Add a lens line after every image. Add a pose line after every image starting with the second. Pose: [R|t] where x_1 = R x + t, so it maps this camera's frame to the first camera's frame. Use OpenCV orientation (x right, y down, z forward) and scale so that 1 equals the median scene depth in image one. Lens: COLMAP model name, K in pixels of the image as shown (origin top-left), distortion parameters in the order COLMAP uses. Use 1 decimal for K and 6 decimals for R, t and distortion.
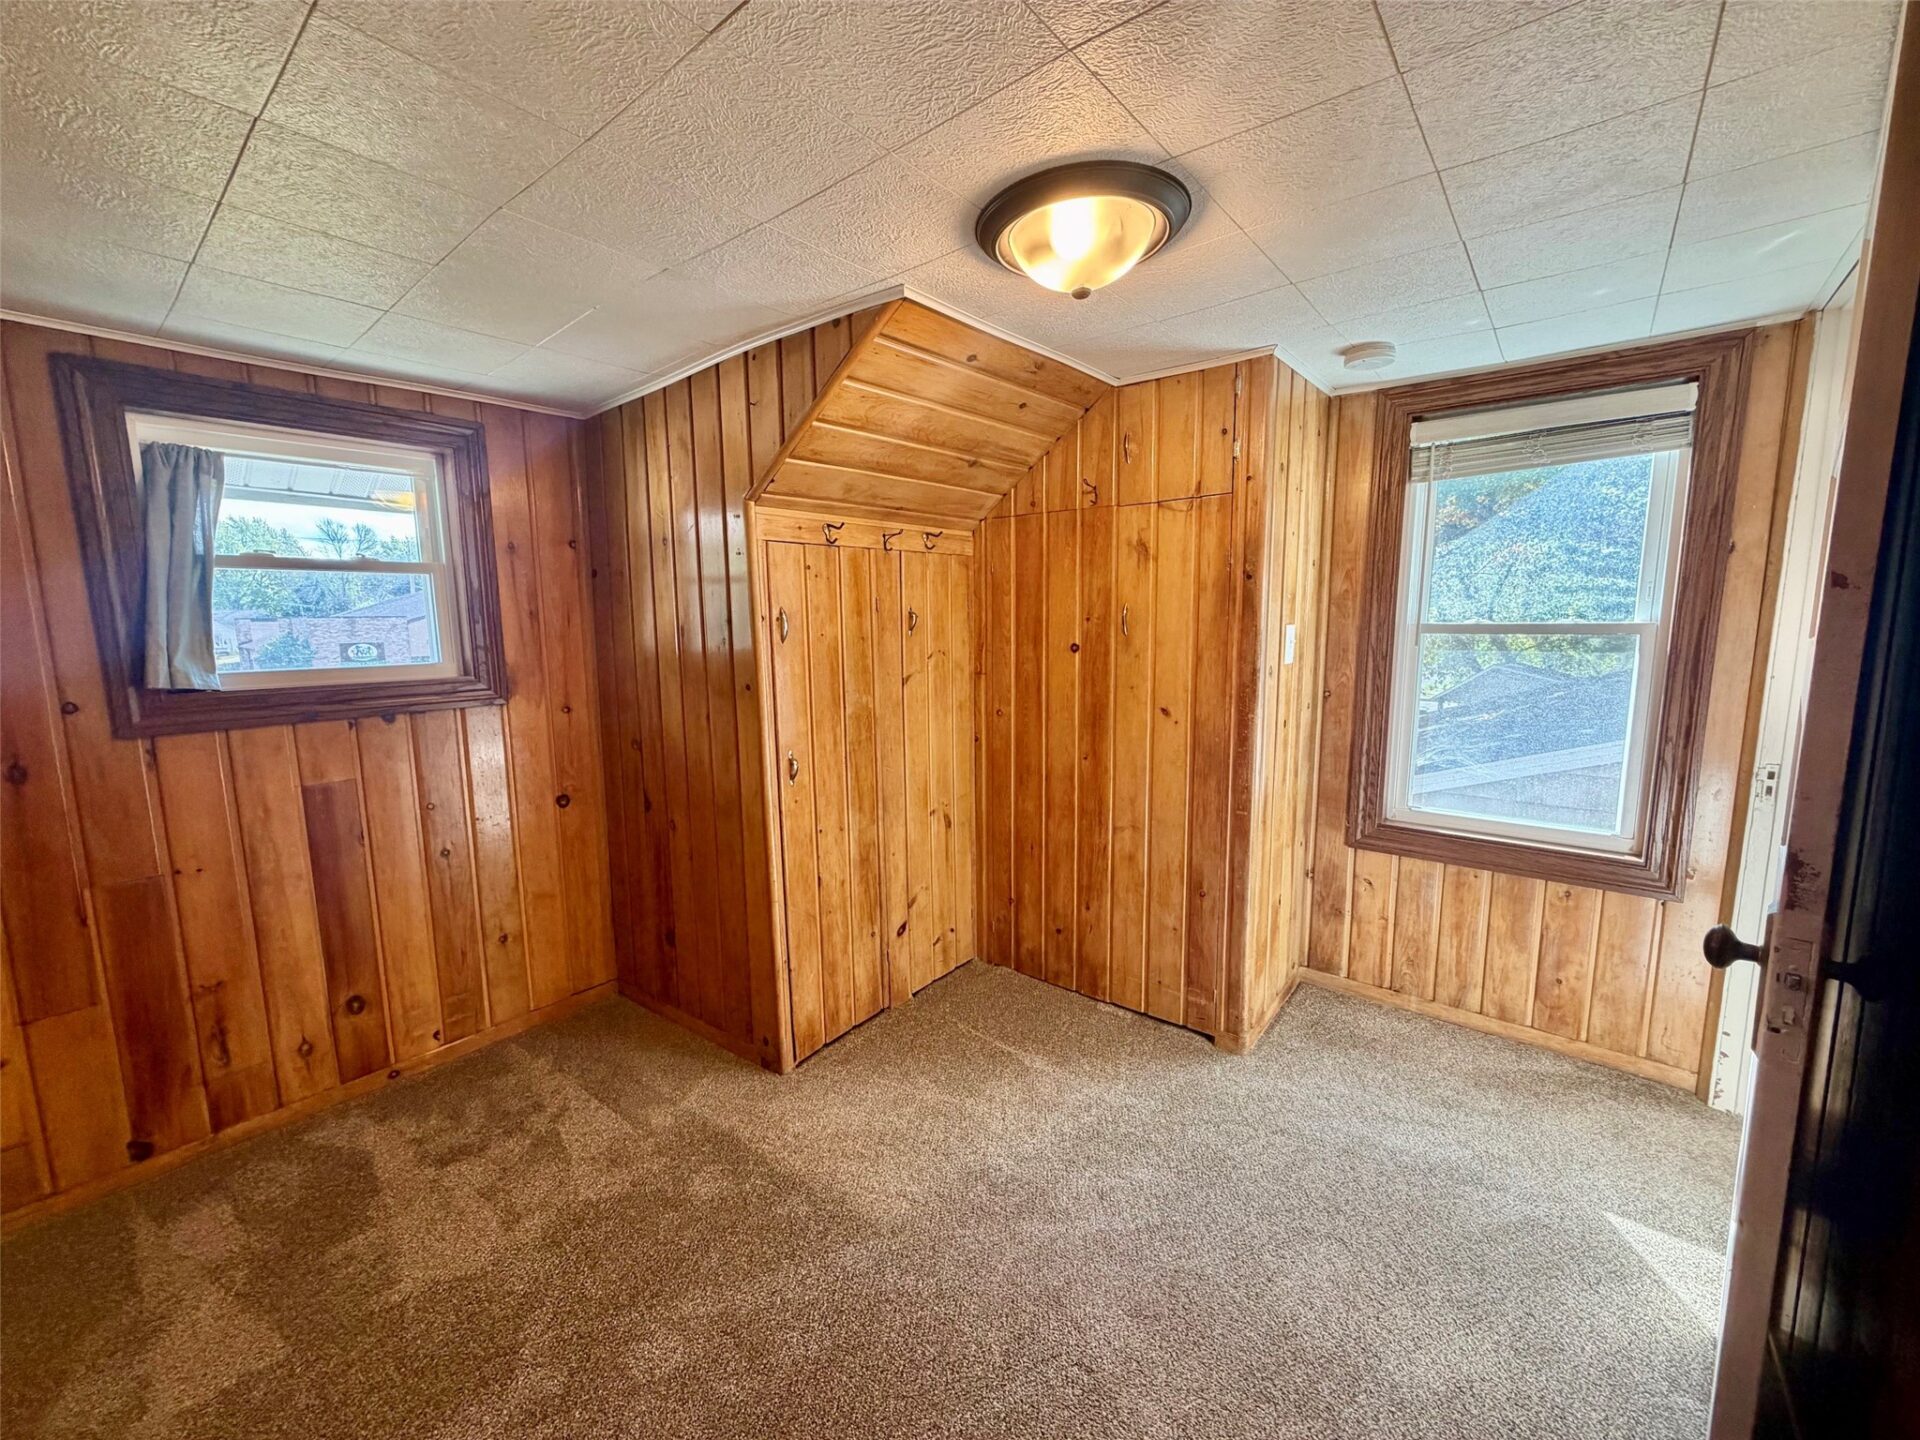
lens RADIAL K [[761.0, 0, 959.5], [0, 761.0, 721.8], [0, 0, 1]] dist [-0.000875, 0.000109]
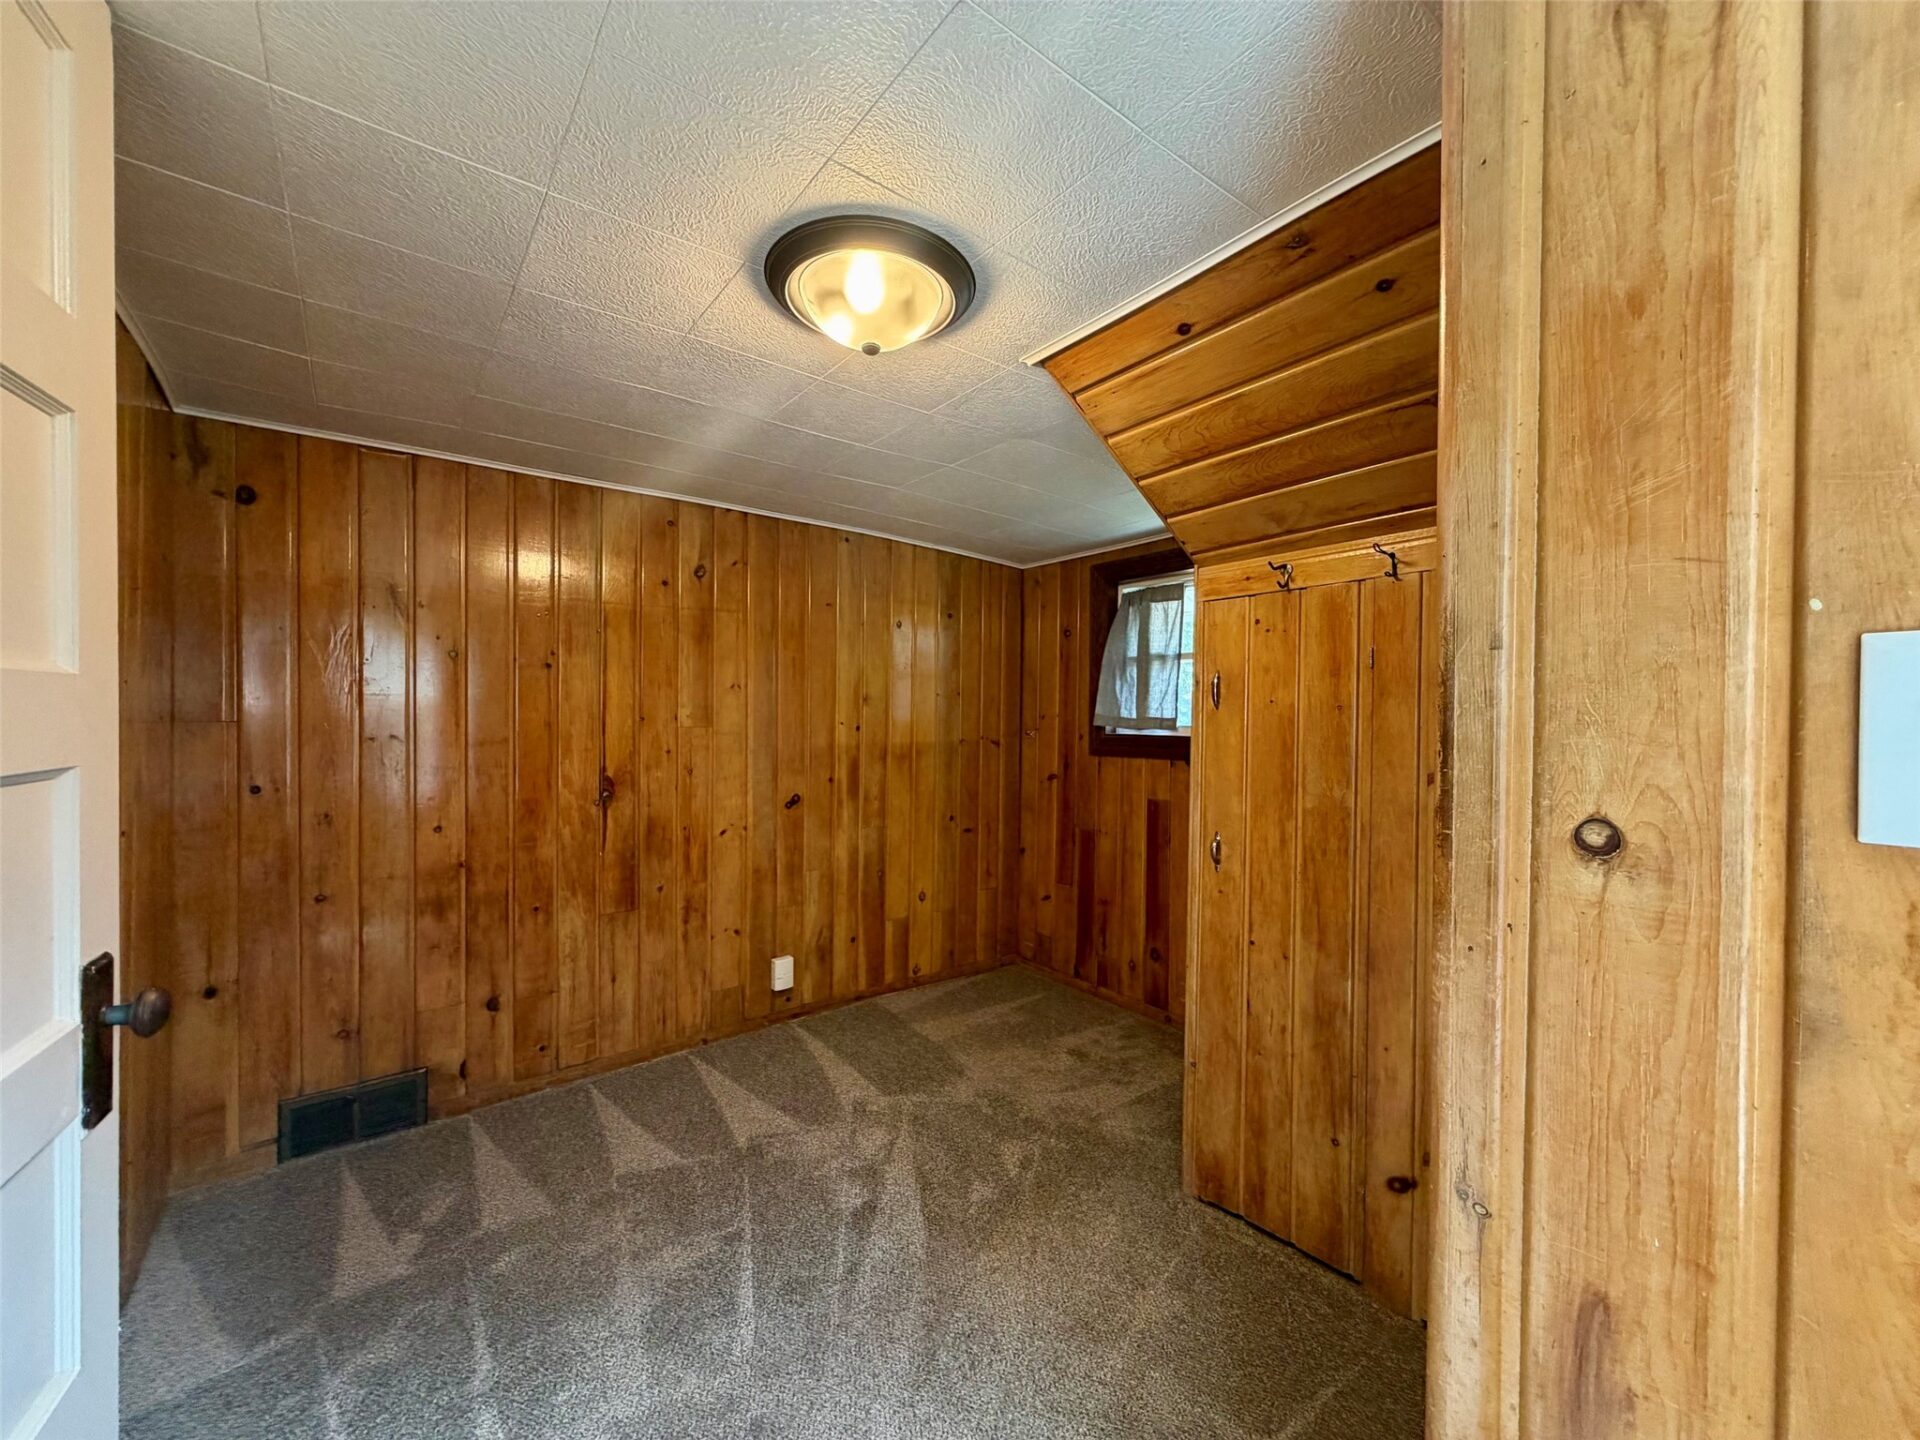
lens RADIAL K [[761.0, 0, 959.5], [0, 761.0, 721.8], [0, 0, 1]] dist [-0.000875, 0.000109]
pose [[-0.213210, 0.020692, -0.976787, 0.702565], [-0.135782, 0.989446, 0.050599, -0.091737], [0.967525, 0.143418, -0.208150, 0.877060]]
